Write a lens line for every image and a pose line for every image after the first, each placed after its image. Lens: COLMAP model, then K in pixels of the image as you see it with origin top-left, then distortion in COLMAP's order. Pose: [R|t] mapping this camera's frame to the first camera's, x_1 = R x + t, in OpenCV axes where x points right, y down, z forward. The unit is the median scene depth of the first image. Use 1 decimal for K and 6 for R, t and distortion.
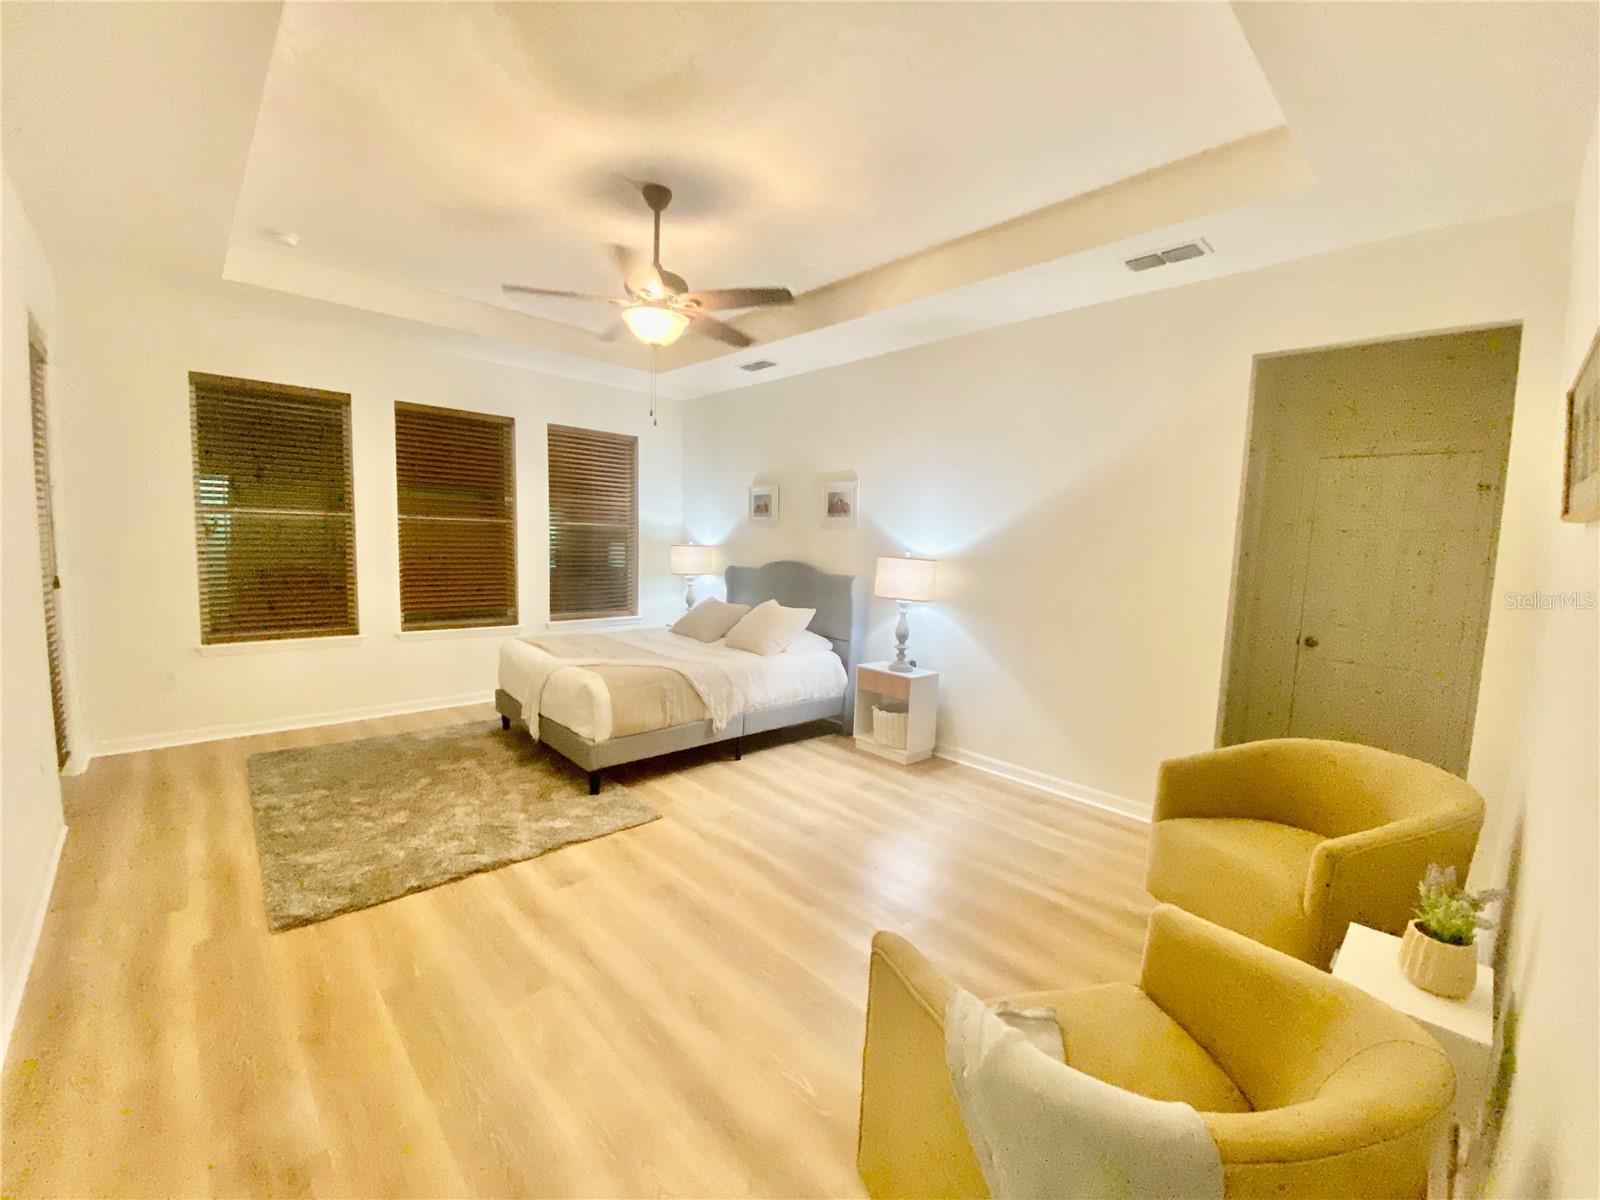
lens RADIAL K [[647.8, 0, 792.7], [0, 647.8, 598.1], [0, 0, 1]] dist [-0.000683, -0.011397]
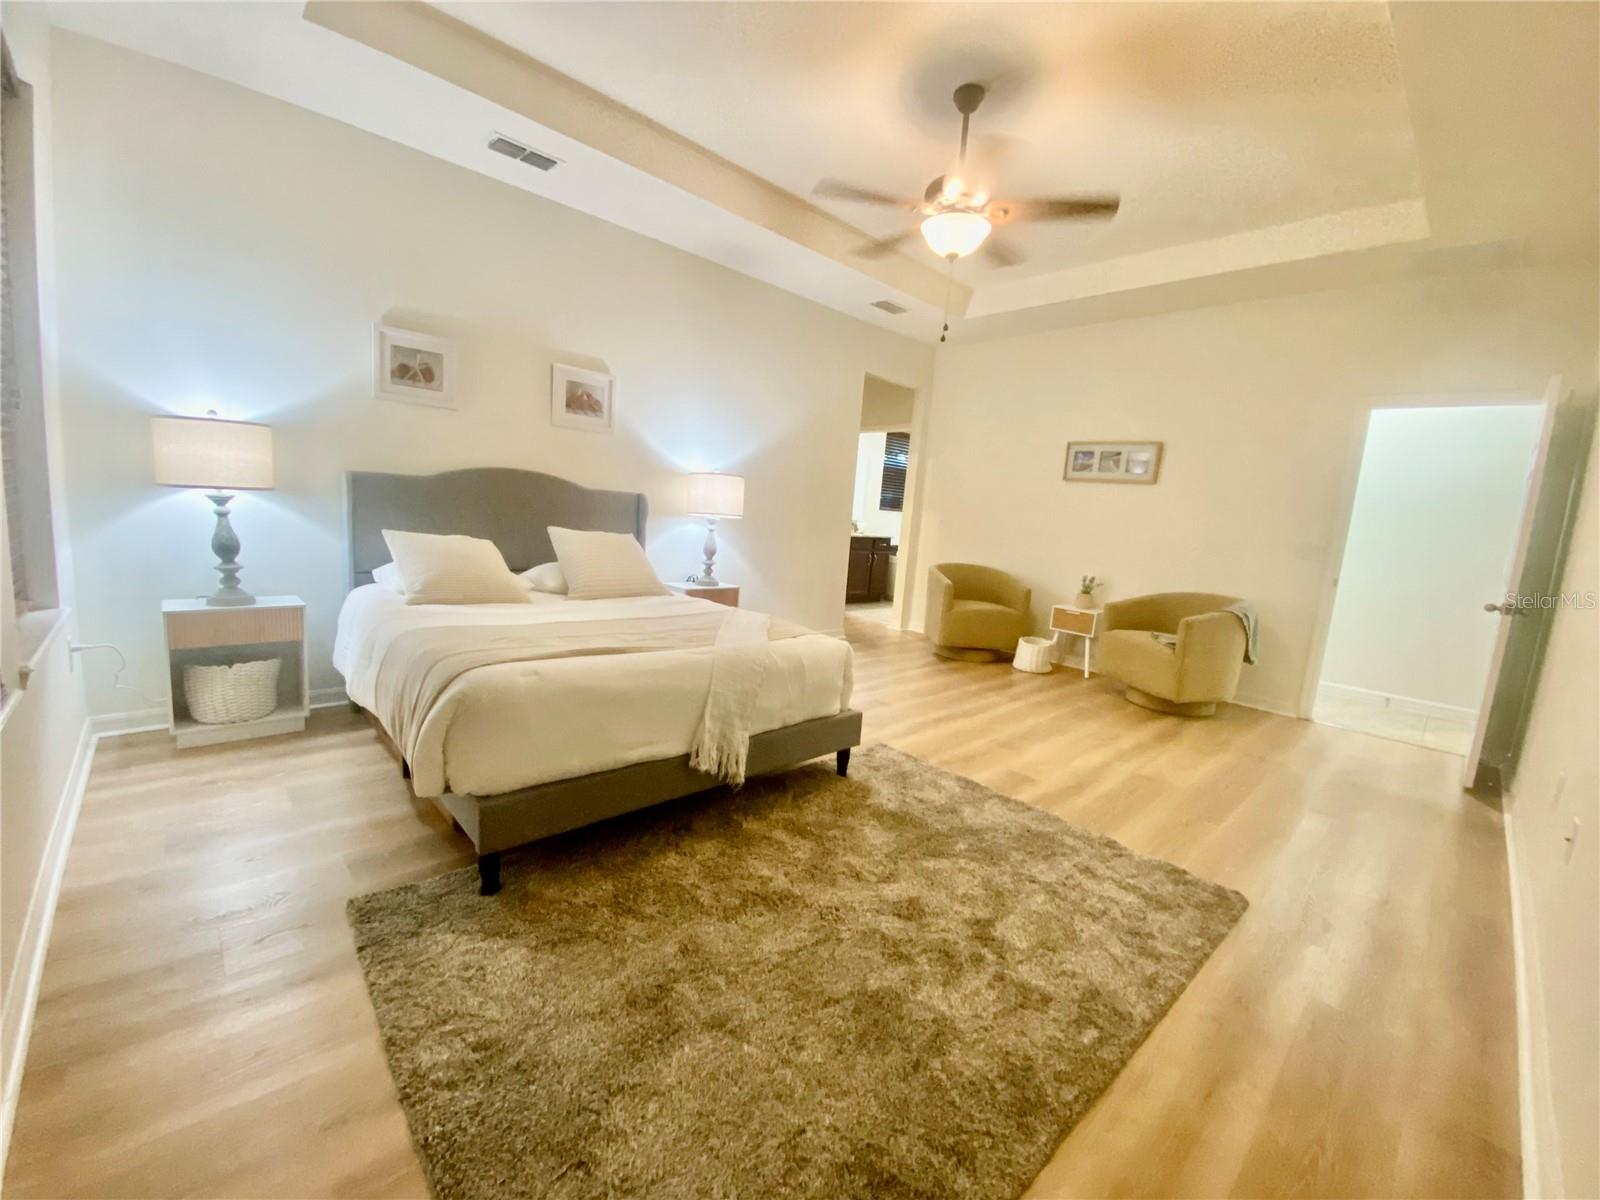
lens RADIAL K [[581.3, 0, 800.0], [0, 581.3, 600.0], [0, 0, 1]] dist [0.001205, 0.000088]
pose [[0.055983, -0.228670, 0.971893, -0.679105], [-0.019944, 0.972969, 0.230072, -0.072190], [-0.998232, -0.032264, 0.049909, 0.682264]]
